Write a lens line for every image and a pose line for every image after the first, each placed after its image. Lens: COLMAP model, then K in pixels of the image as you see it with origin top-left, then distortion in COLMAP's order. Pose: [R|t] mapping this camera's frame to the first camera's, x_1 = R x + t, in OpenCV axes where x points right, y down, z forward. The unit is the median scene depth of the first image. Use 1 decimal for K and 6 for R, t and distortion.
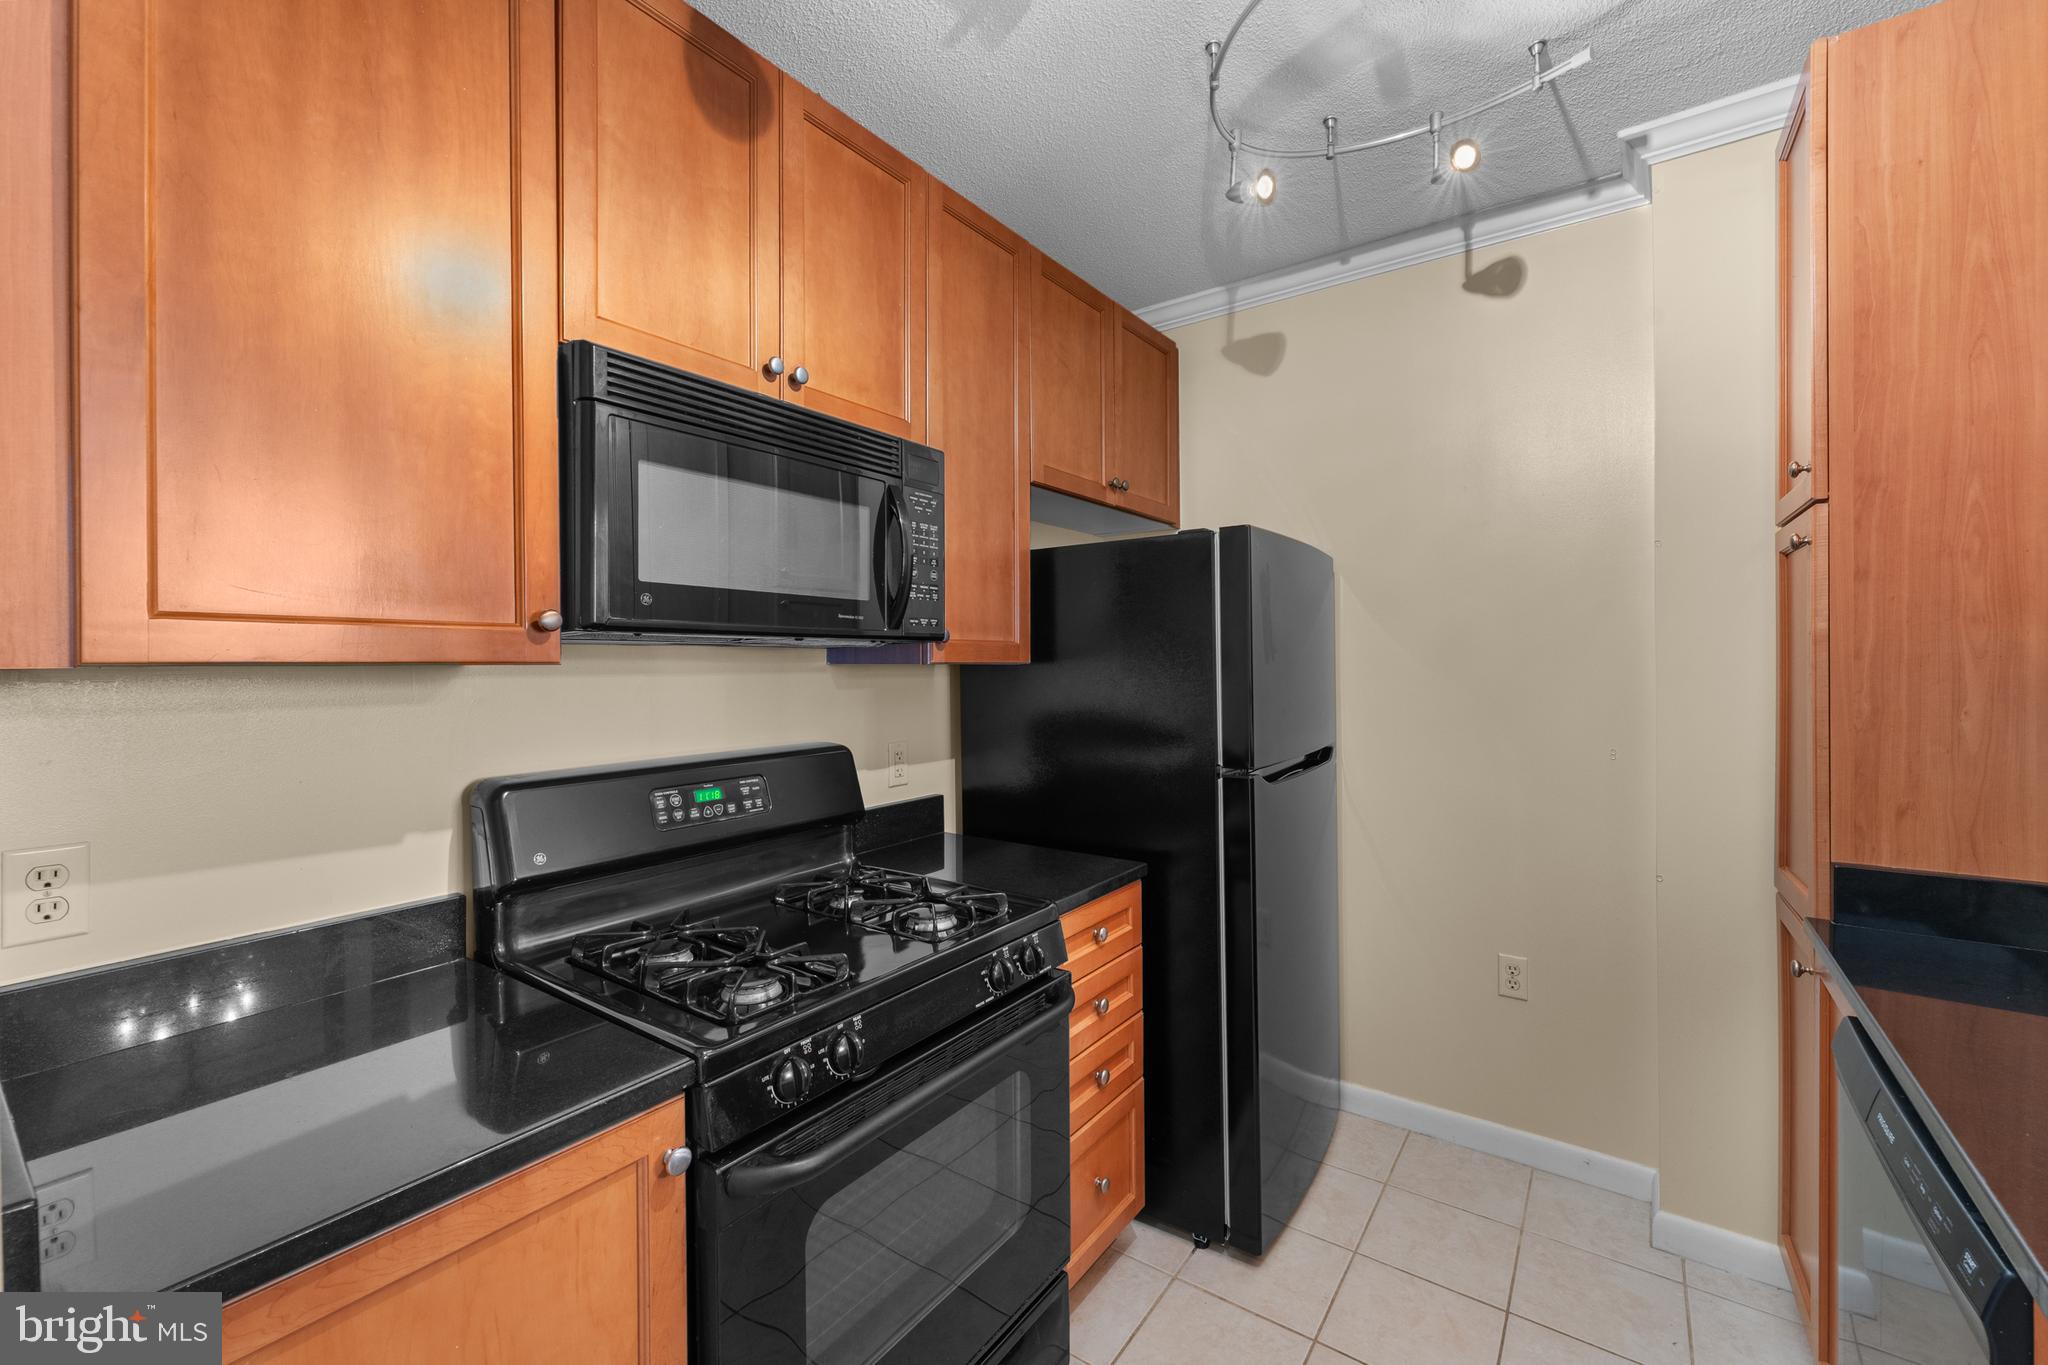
lens RADIAL K [[830.5, 0, 1018.5], [0, 830.5, 667.1], [0, 0, 1]] dist [0.004098, -0.000105]
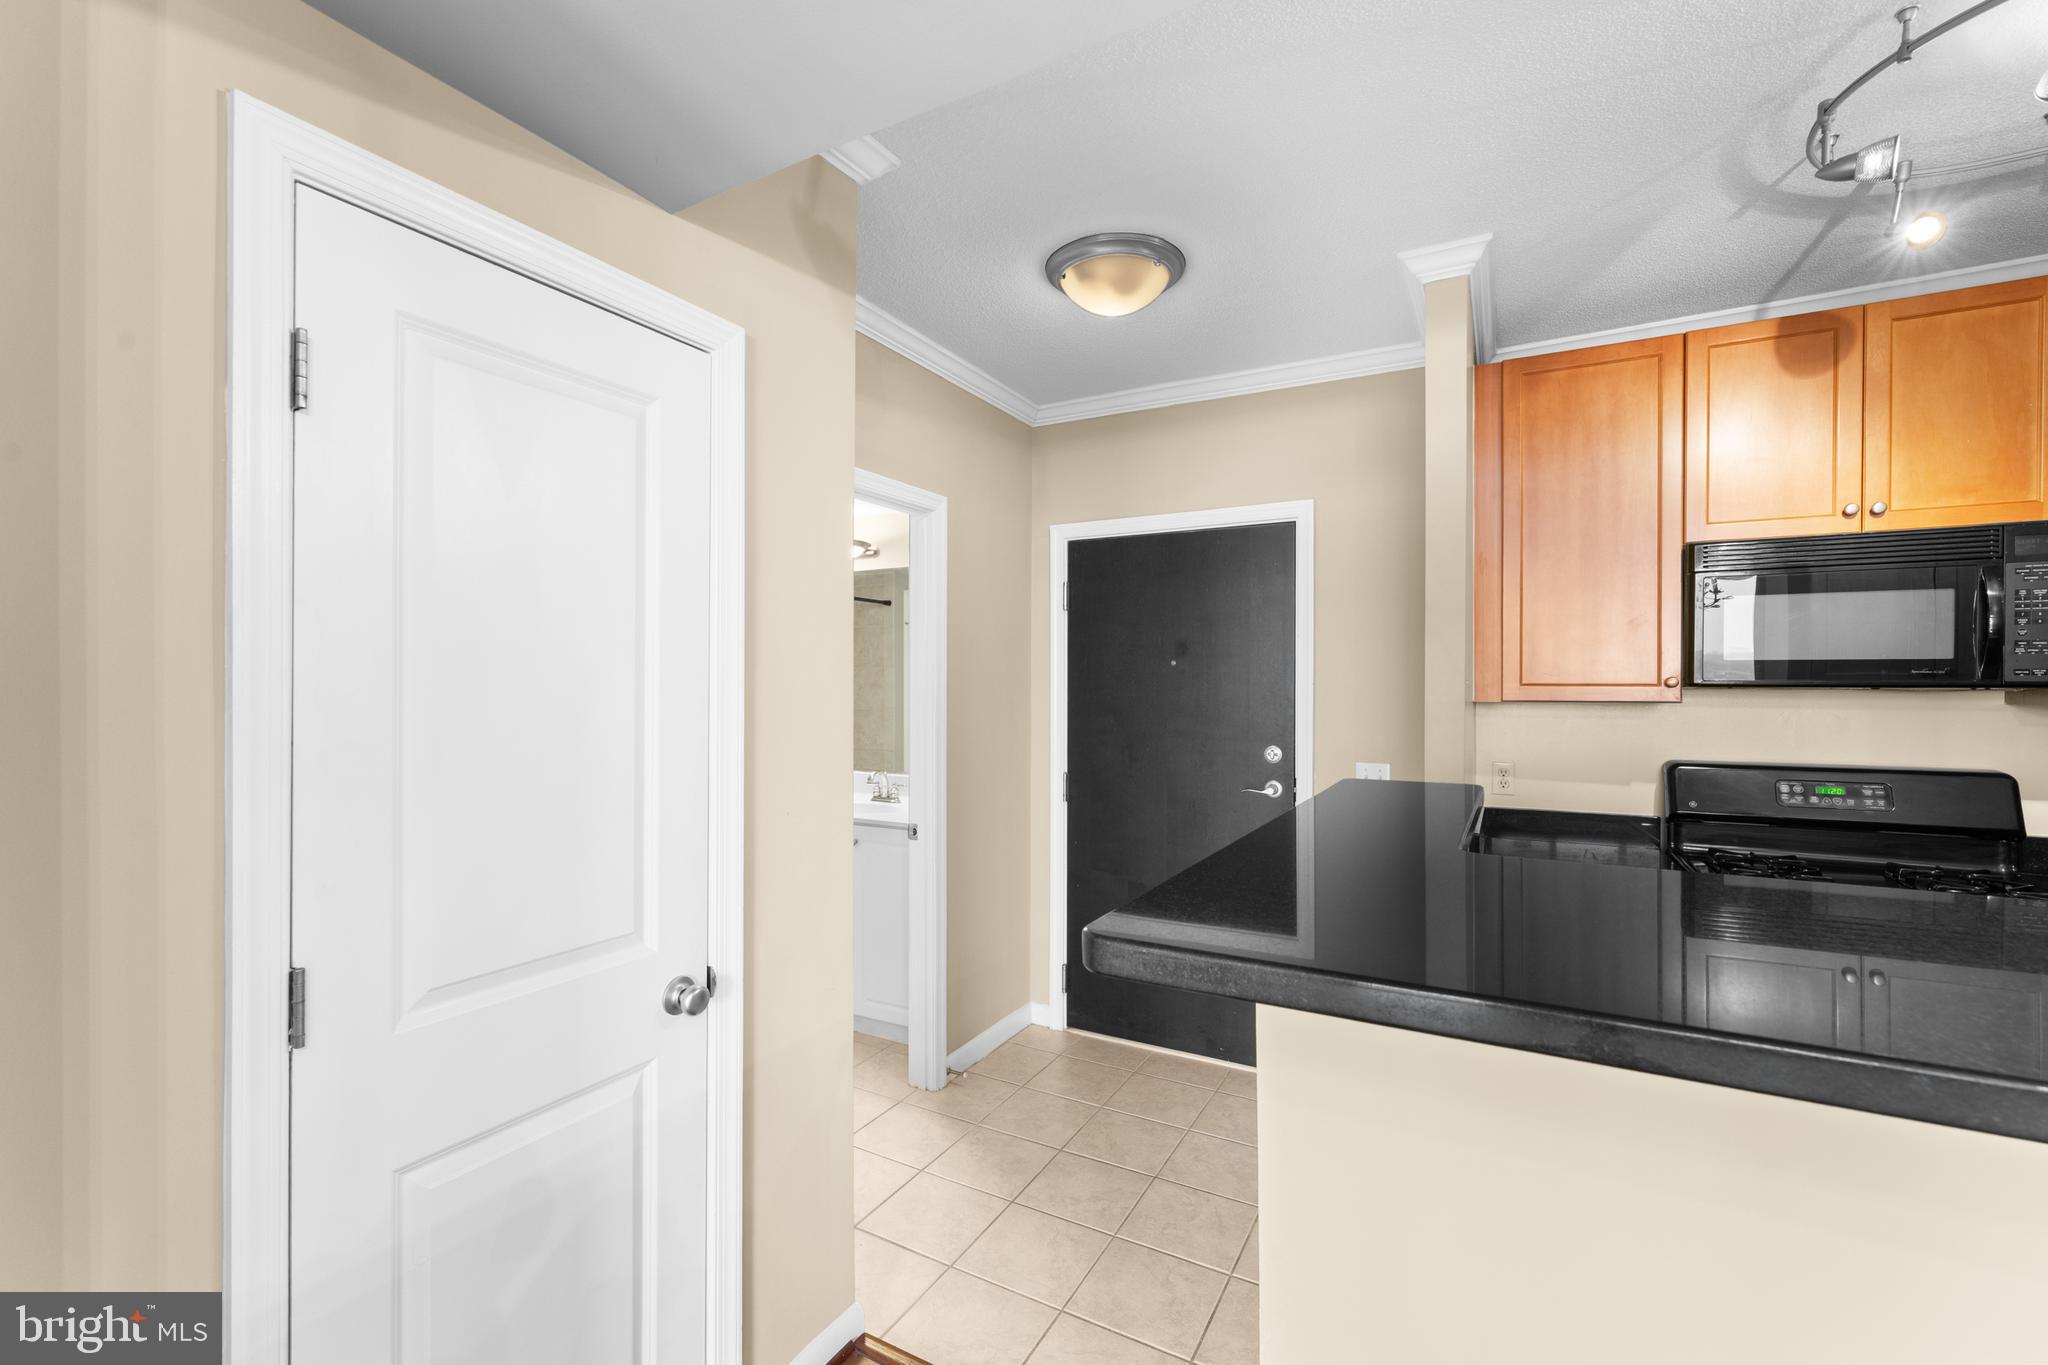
lens RADIAL K [[877.3, 0, 1016.8], [0, 877.3, 677.8], [0, 0, 1]] dist [0.002576, 0.000227]
pose [[0.100501, 0.004214, -0.994928, 1.084237], [-0.001388, 0.999991, 0.004095, -0.055354], [0.994936, 0.000969, 0.100506, -0.636225]]
